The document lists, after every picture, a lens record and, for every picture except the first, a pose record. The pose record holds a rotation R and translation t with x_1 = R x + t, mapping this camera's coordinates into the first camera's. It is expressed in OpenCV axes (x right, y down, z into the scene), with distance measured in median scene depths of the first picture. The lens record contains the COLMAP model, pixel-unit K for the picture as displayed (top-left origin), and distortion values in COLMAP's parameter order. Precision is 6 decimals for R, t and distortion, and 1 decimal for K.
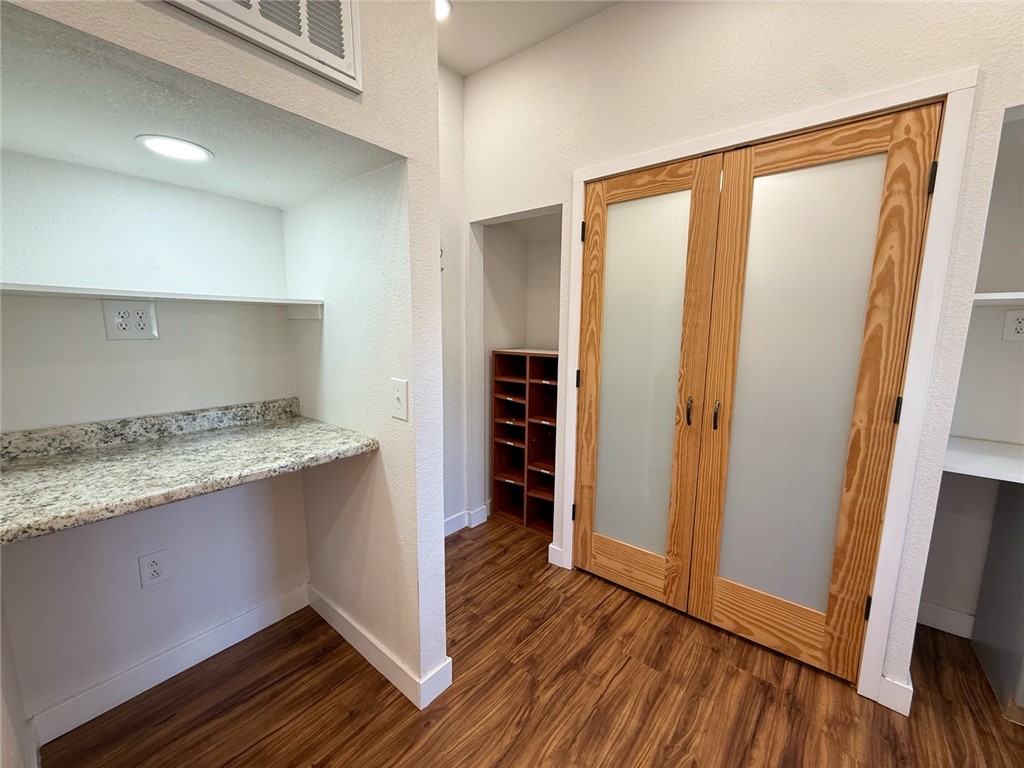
lens RADIAL K [[409.0, 0, 511.7], [0, 409.0, 386.4], [0, 0, 1]] dist [-0.003176, 0.000583]
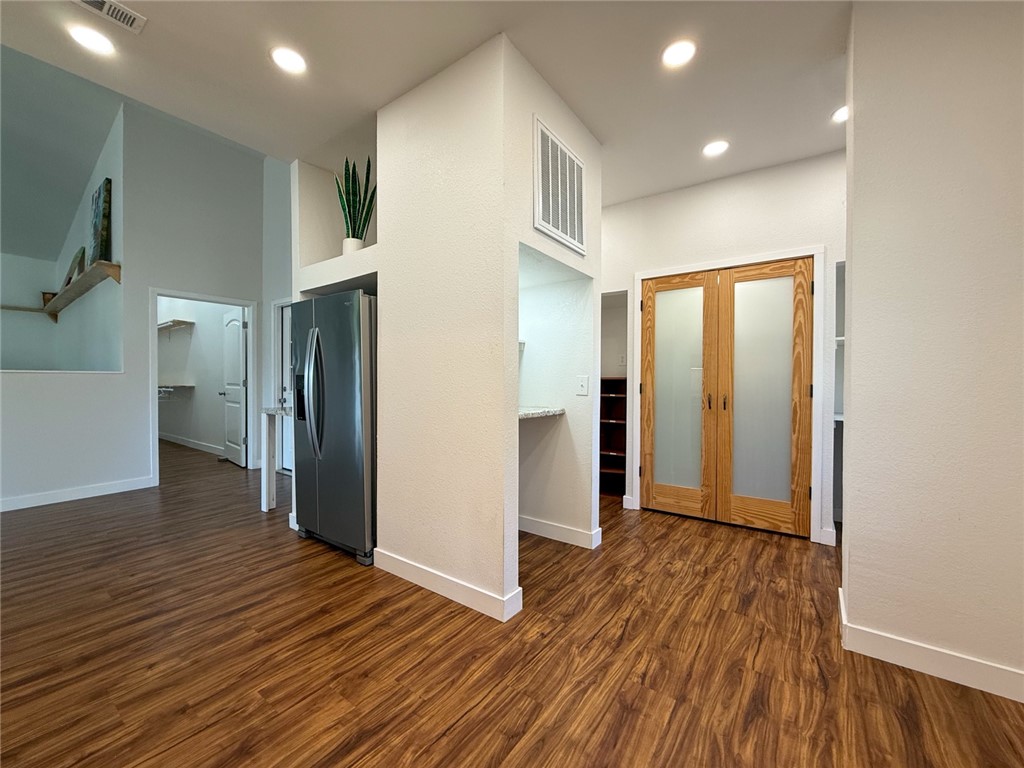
lens RADIAL K [[409.0, 0, 512.3], [0, 409.0, 386.1], [0, 0, 1]] dist [-0.003176, 0.000583]
pose [[0.998032, -0.004136, 0.062576, -0.601861], [0.012671, 0.990542, -0.136622, 0.247991], [-0.061419, 0.137146, 0.988645, -0.820522]]
